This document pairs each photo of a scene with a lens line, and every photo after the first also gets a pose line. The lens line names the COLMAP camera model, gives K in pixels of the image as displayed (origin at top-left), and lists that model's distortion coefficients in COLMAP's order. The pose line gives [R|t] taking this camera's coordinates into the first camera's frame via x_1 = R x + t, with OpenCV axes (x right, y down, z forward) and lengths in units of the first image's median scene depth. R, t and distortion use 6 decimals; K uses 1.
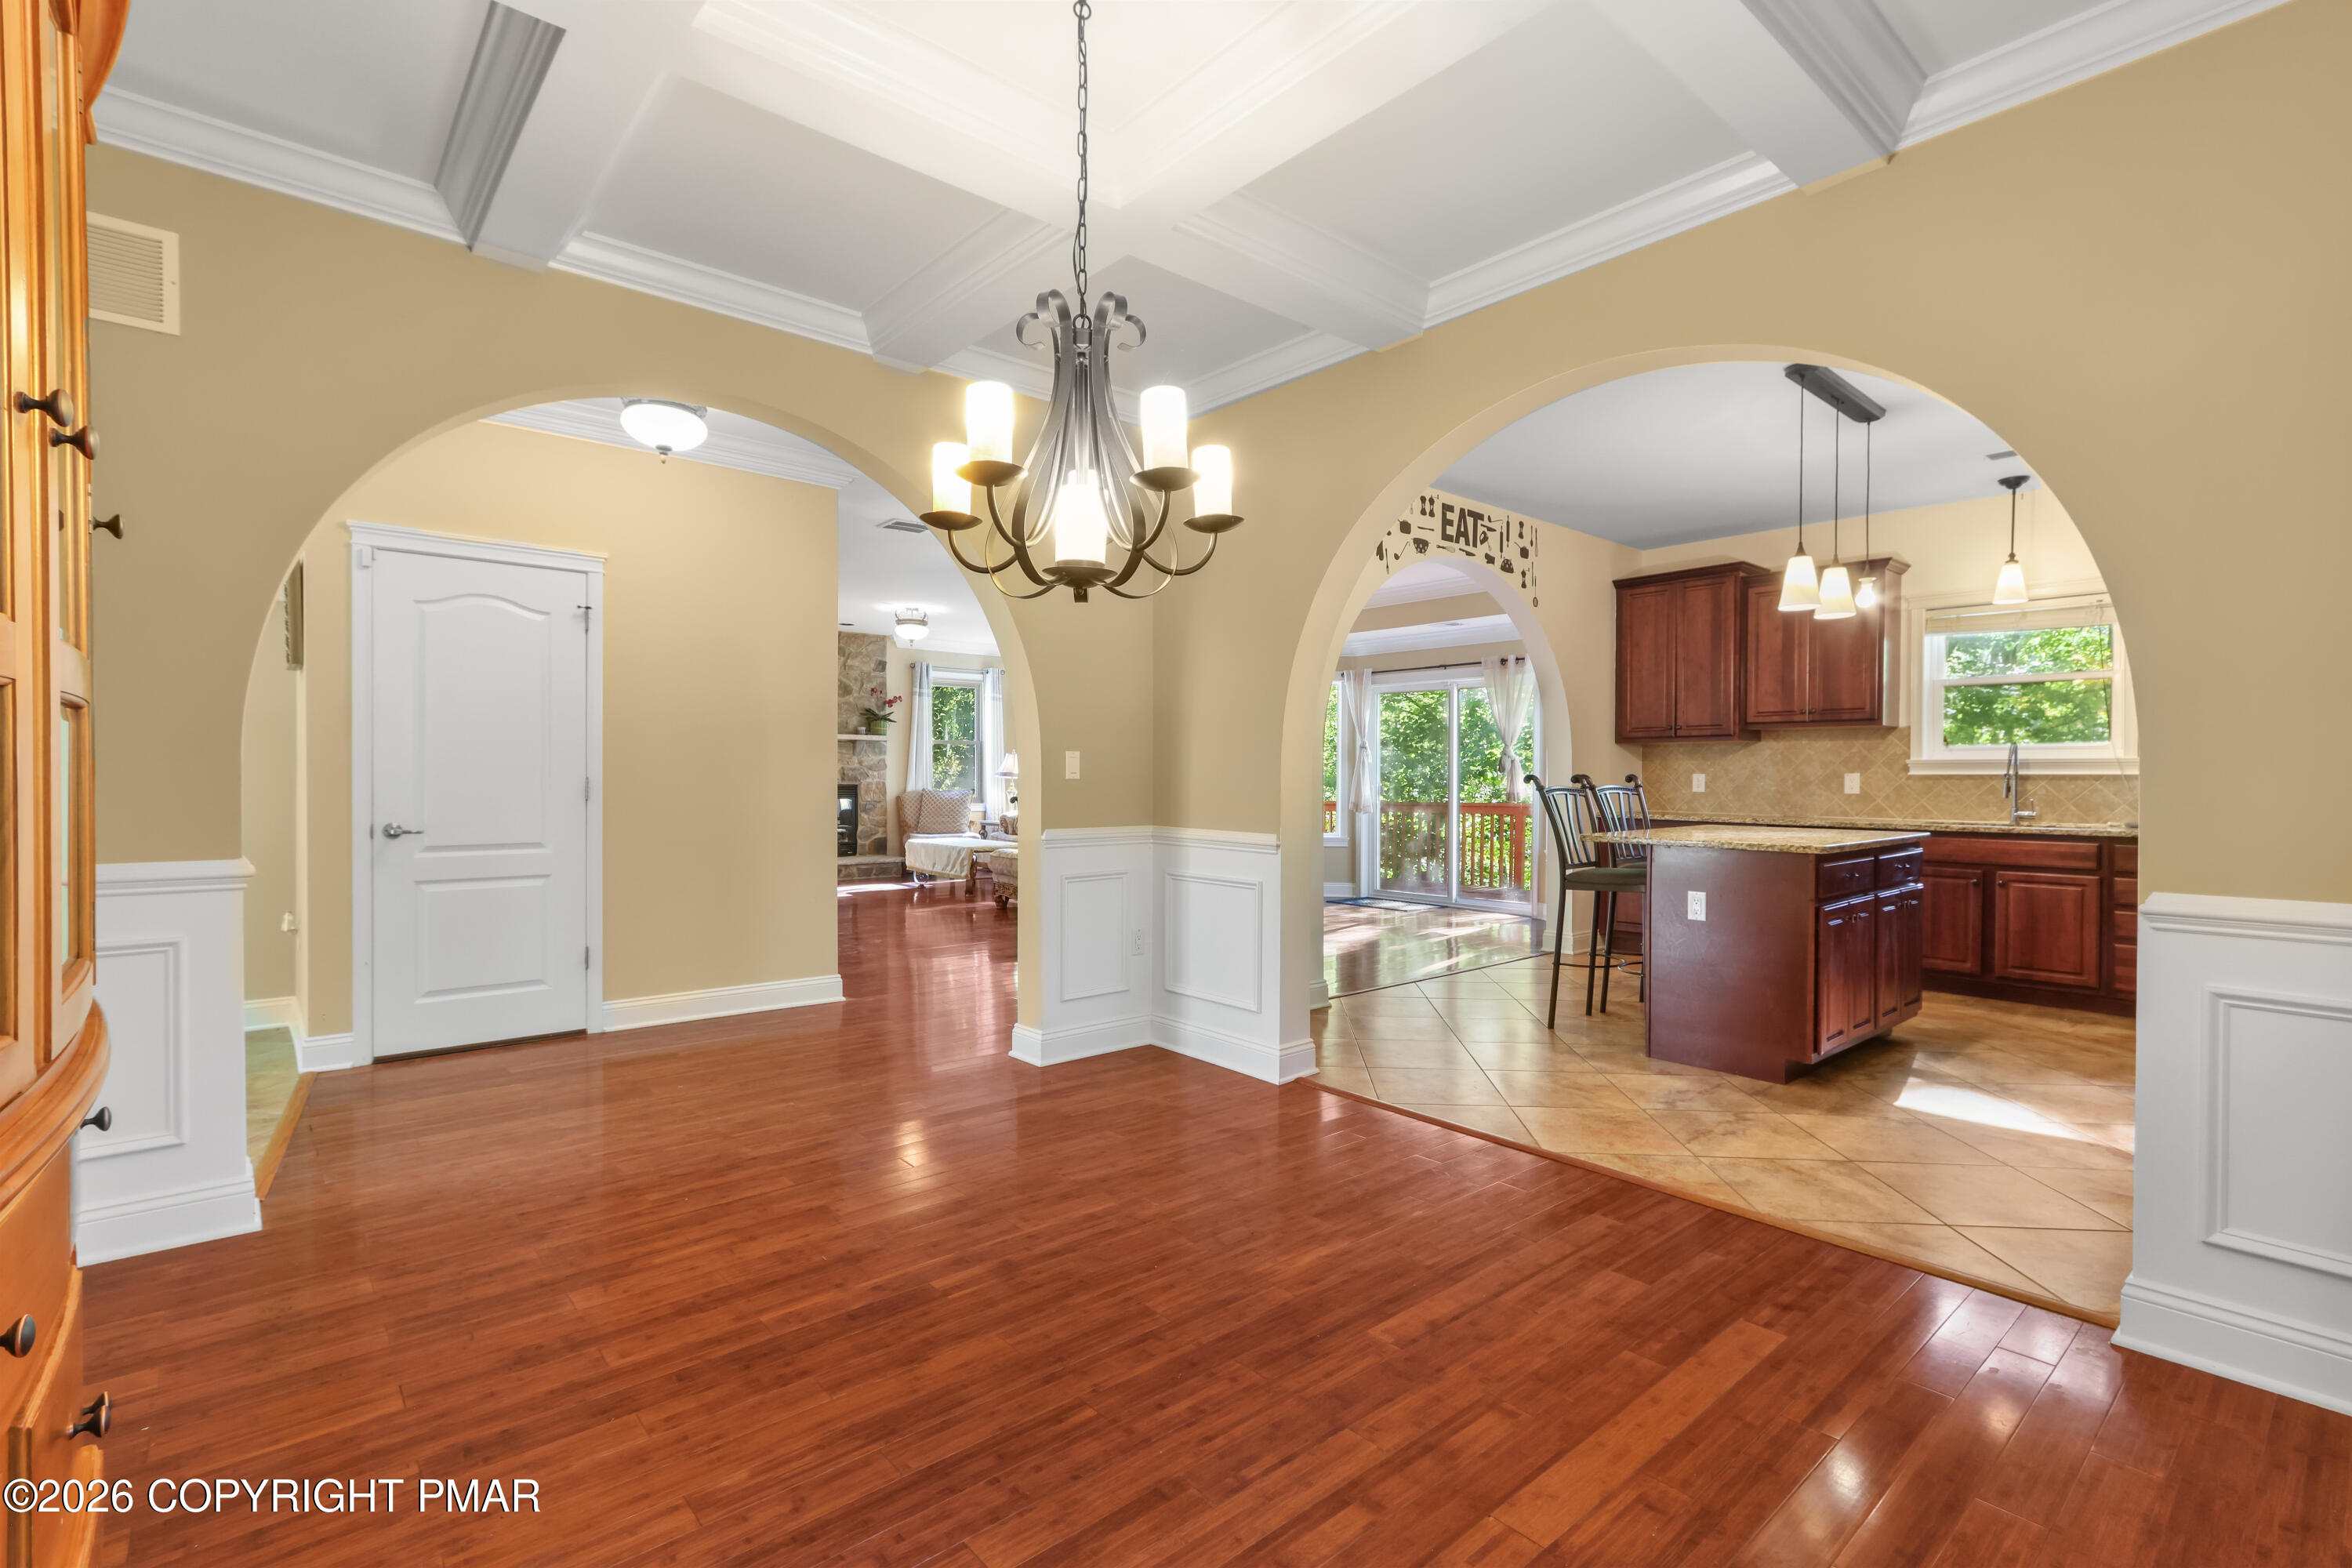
lens RADIAL K [[1083.6, 0, 1161.3], [0, 1083.6, 782.8], [0, 0, 1]] dist [0.001837, 0.000494]
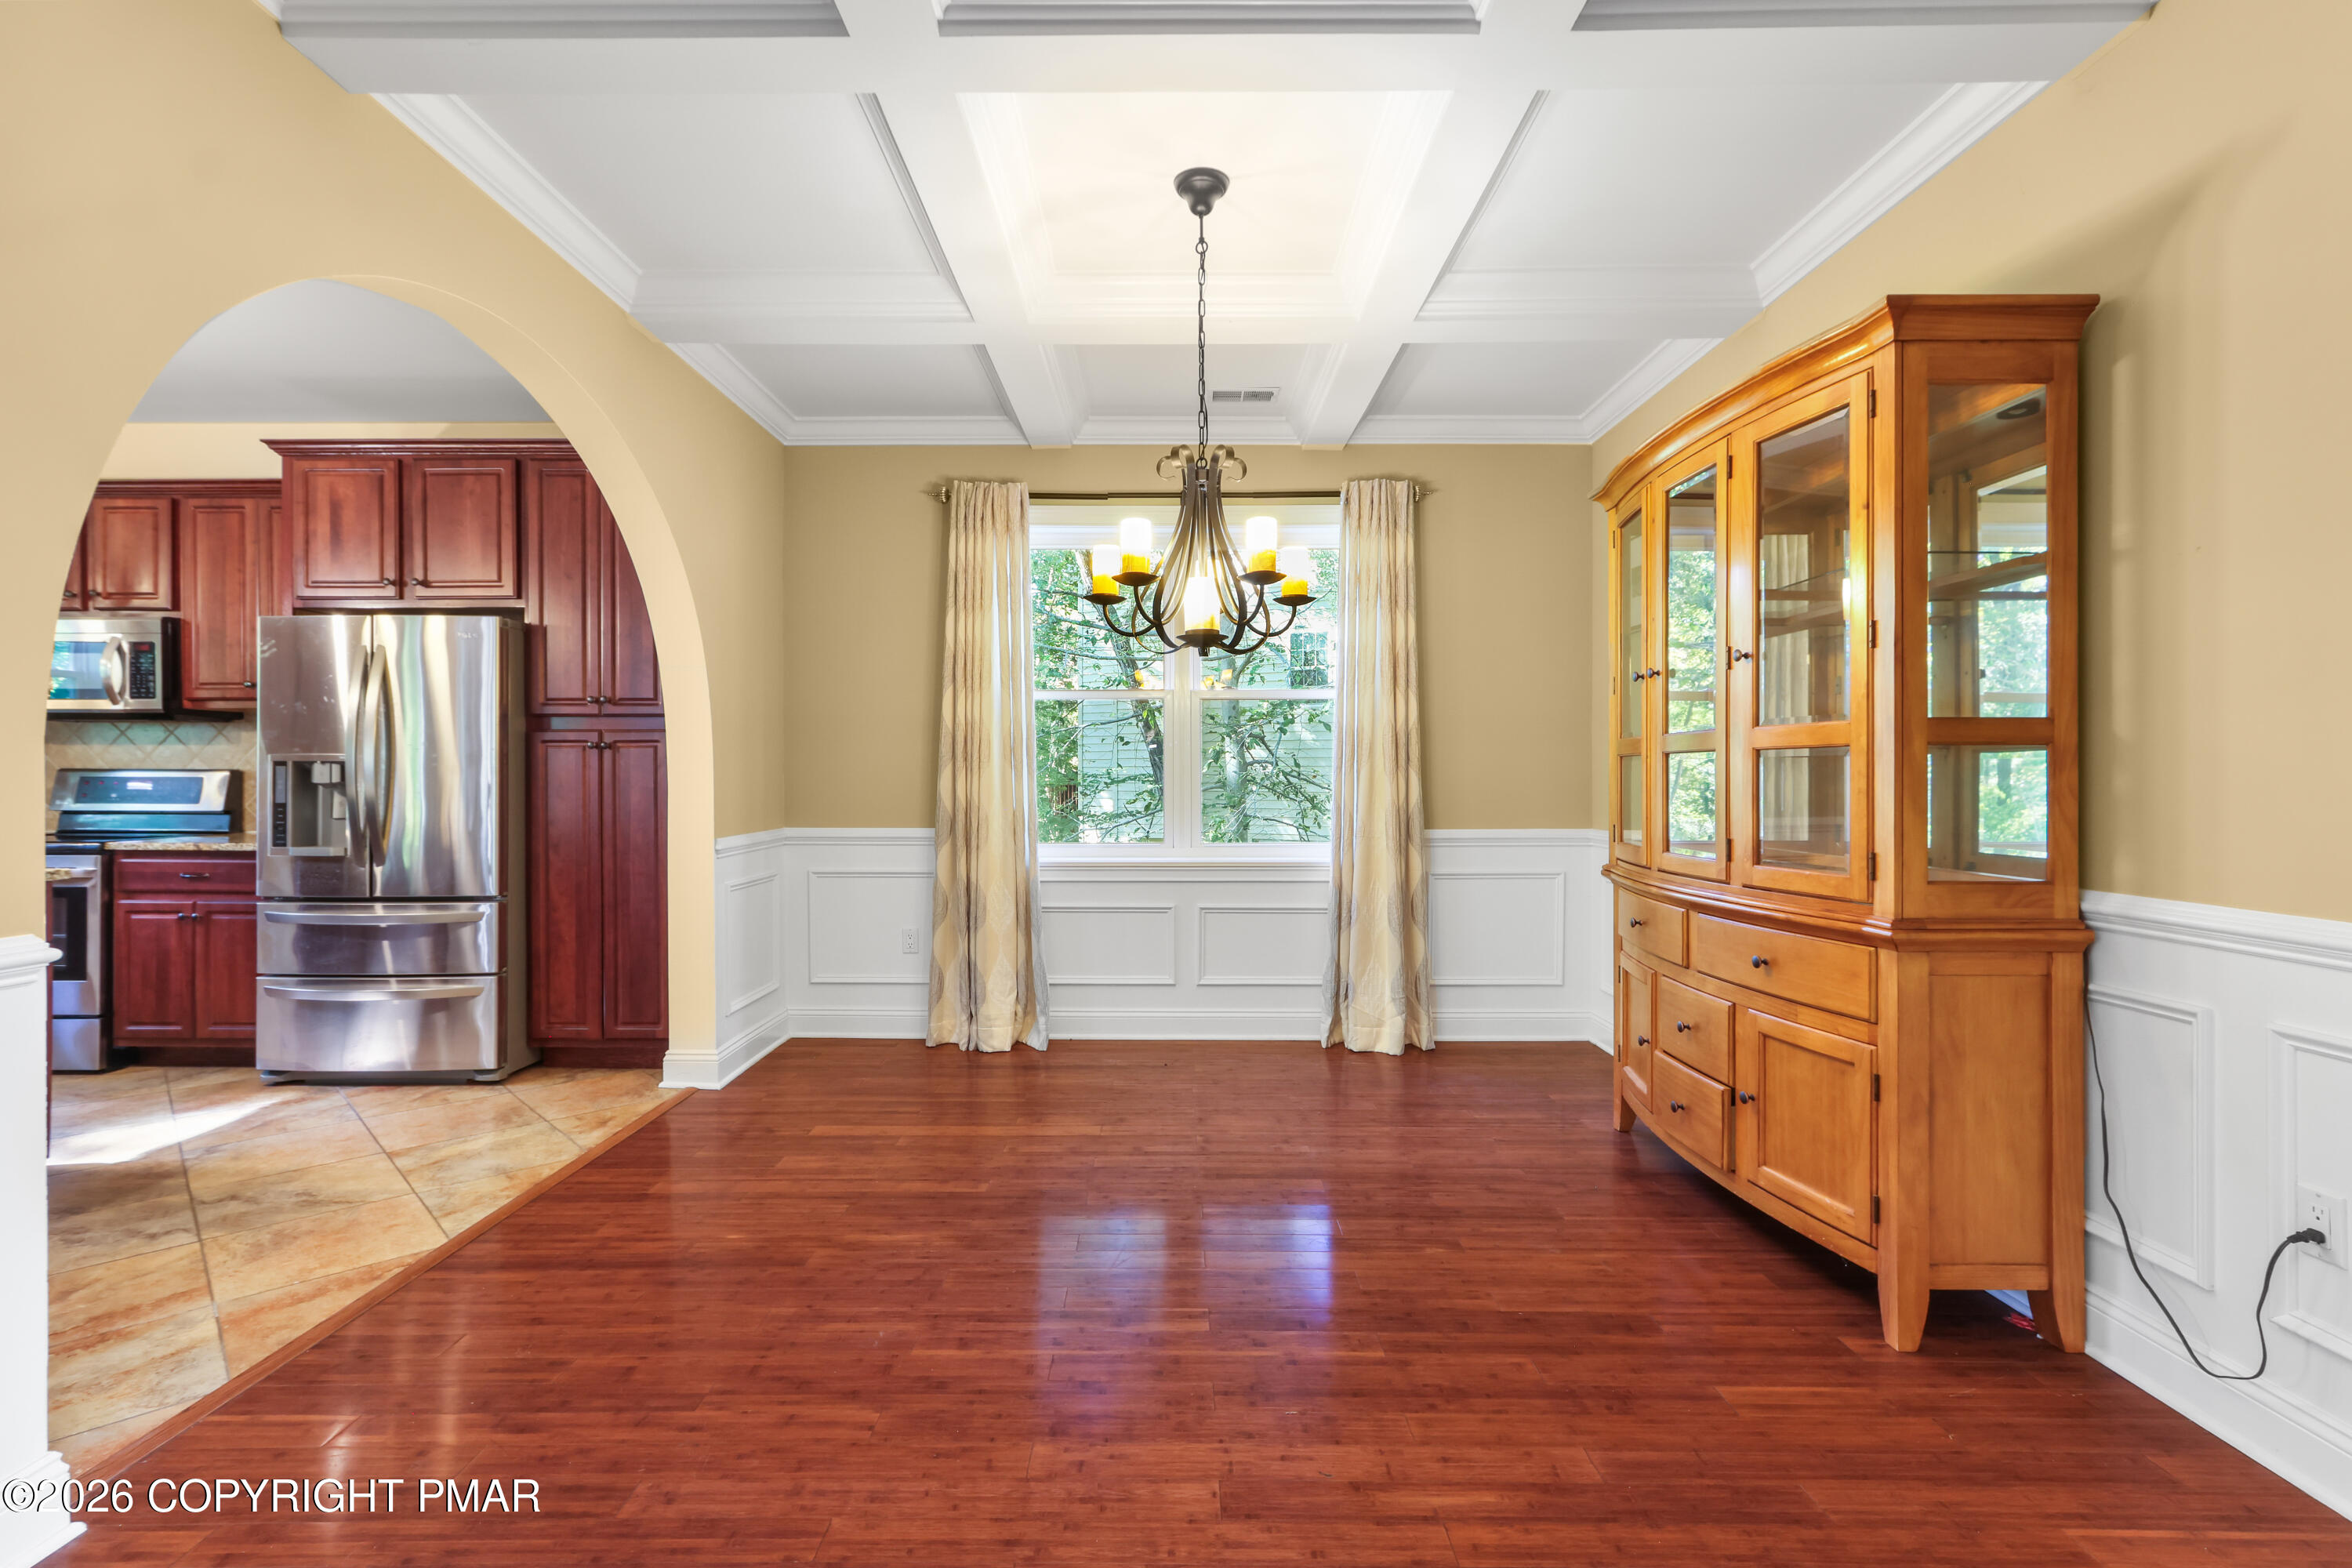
lens RADIAL K [[1083.6, 0, 1155.1], [0, 1083.6, 775.6], [0, 0, 1]] dist [0.001837, 0.000494]
pose [[-0.751075, -0.005094, 0.660197, -0.324497], [0.004462, 0.999908, 0.012791, -0.010081], [-0.660202, 0.012553, -0.750984, 0.707829]]
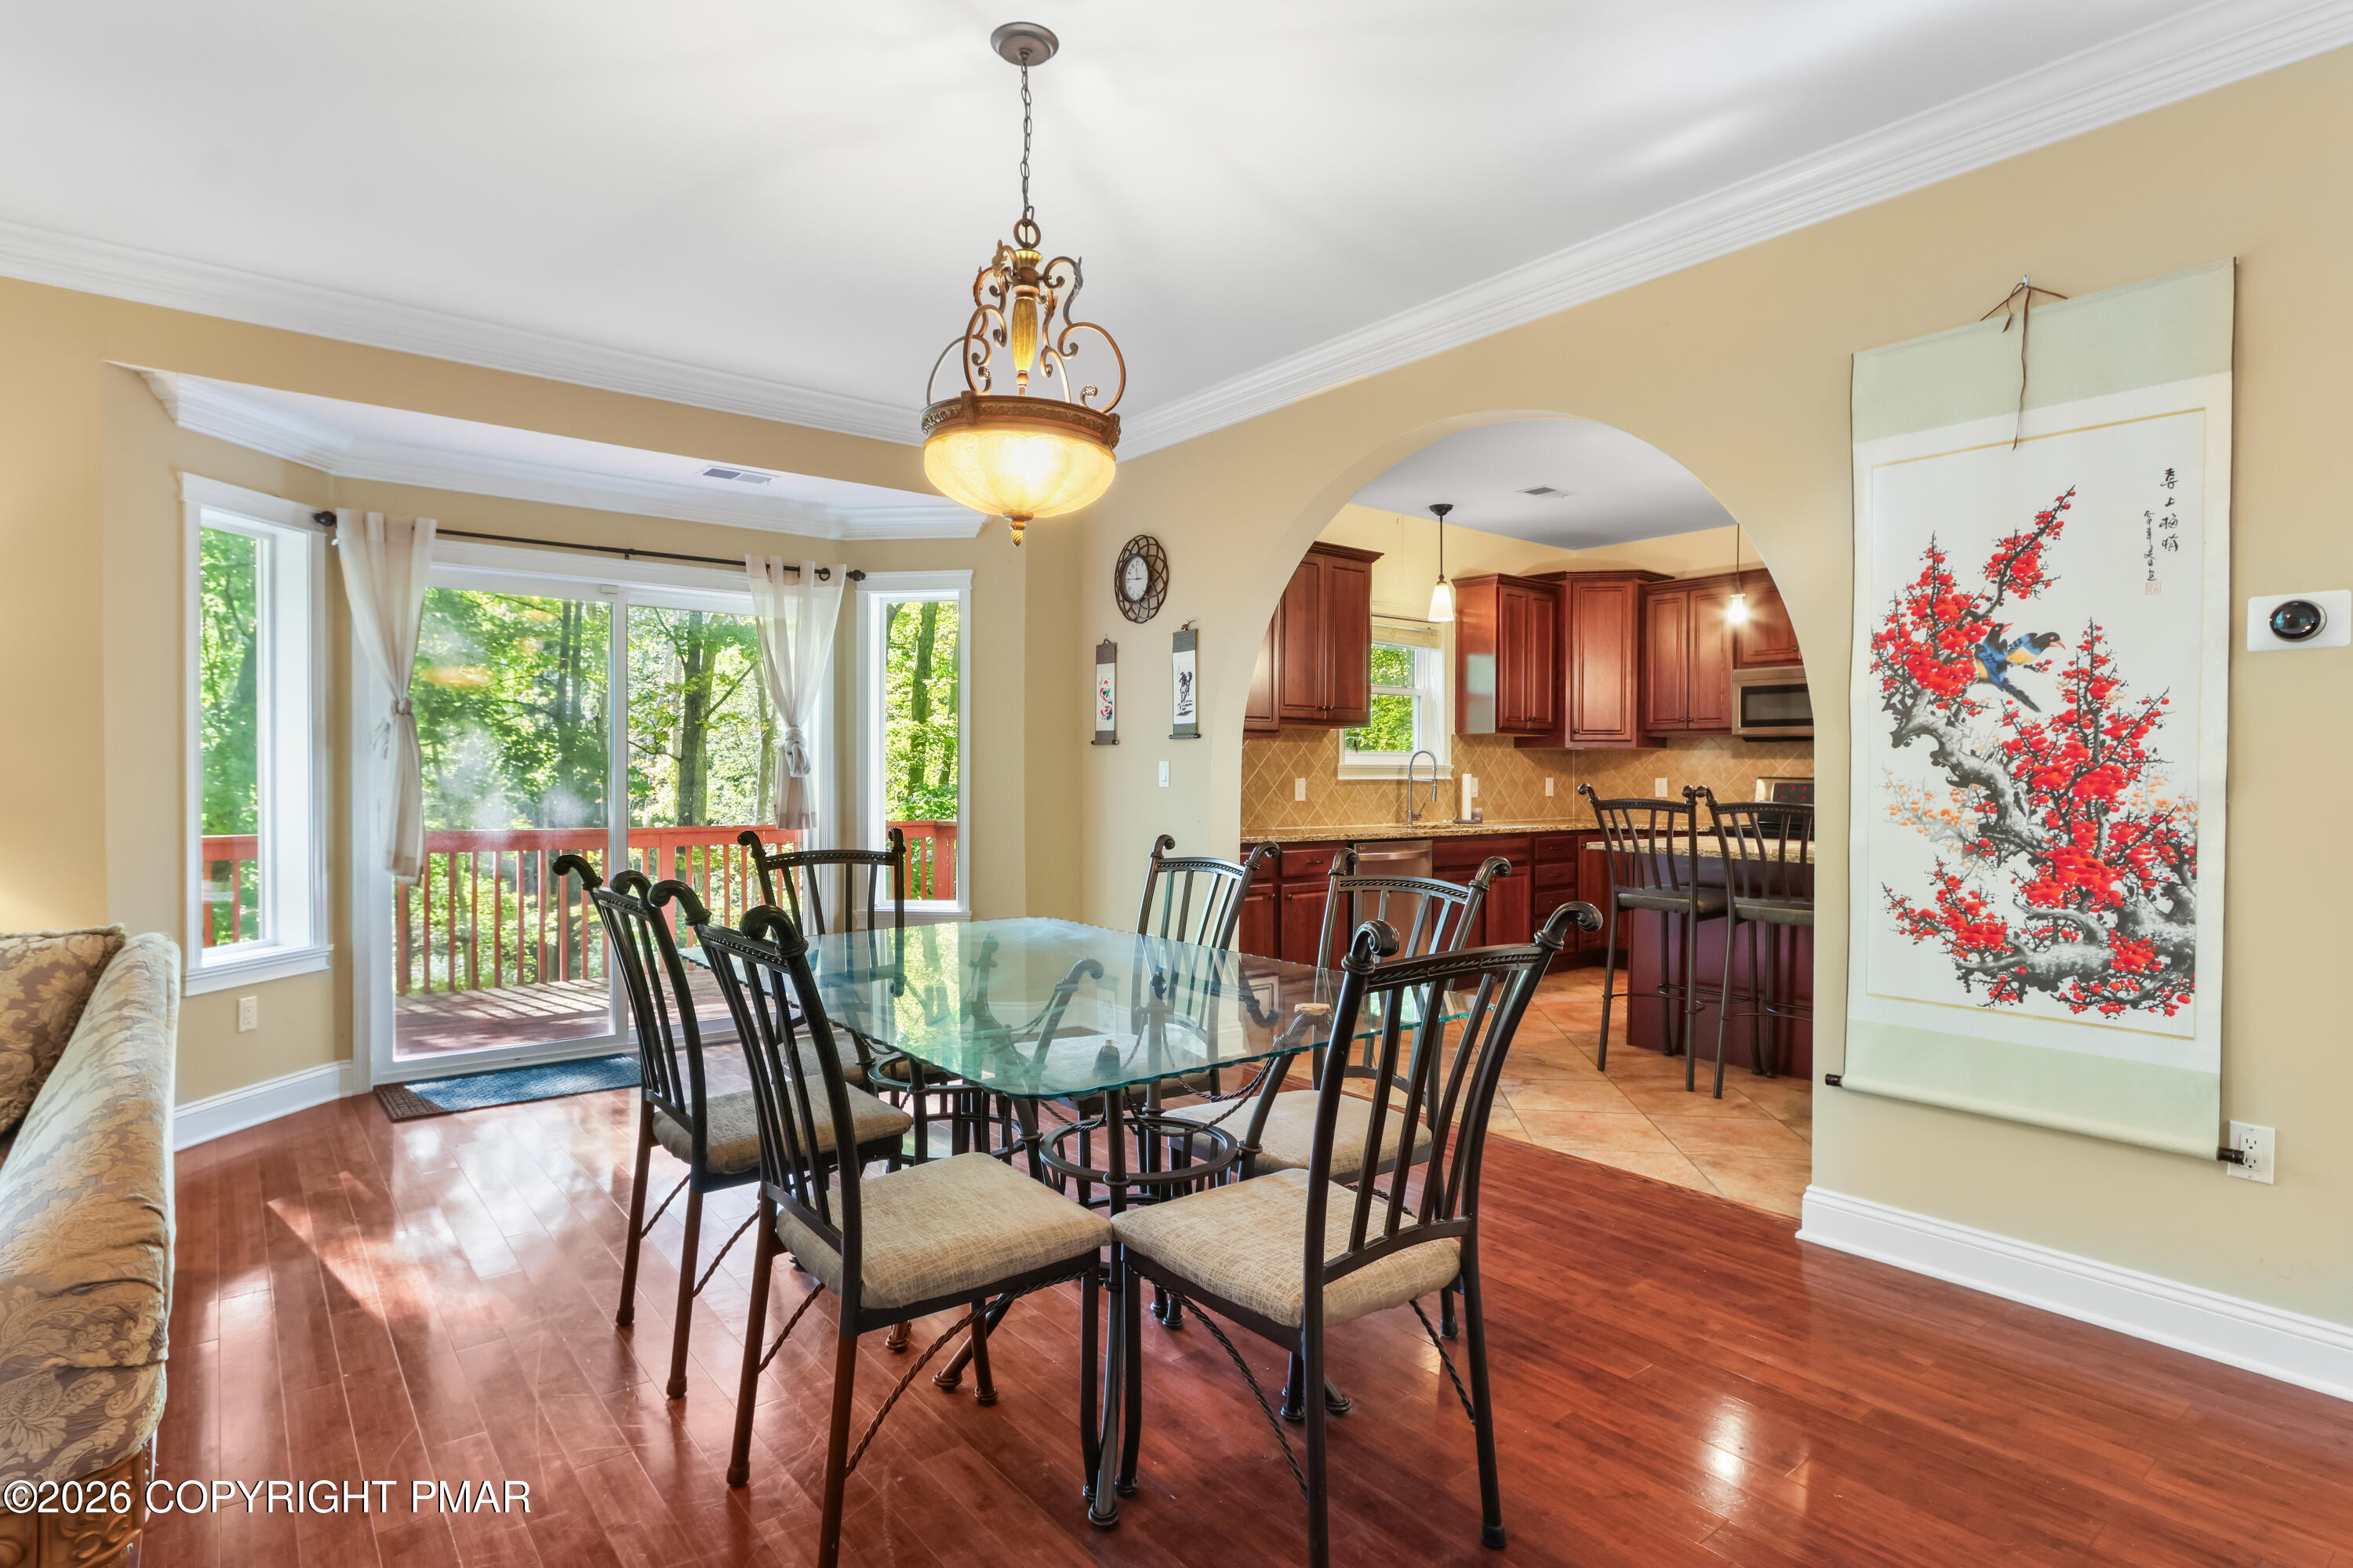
lens RADIAL K [[1208.3, 0, 1162.7], [0, 1208.3, 791.9], [0, 0, 1]] dist [-0.004500, -0.000879]
pose [[0.044751, -0.018071, 0.998835, -0.415311], [0.004061, 0.999831, 0.017907, -0.017623], [-0.998990, 0.003255, 0.044817, 1.182516]]
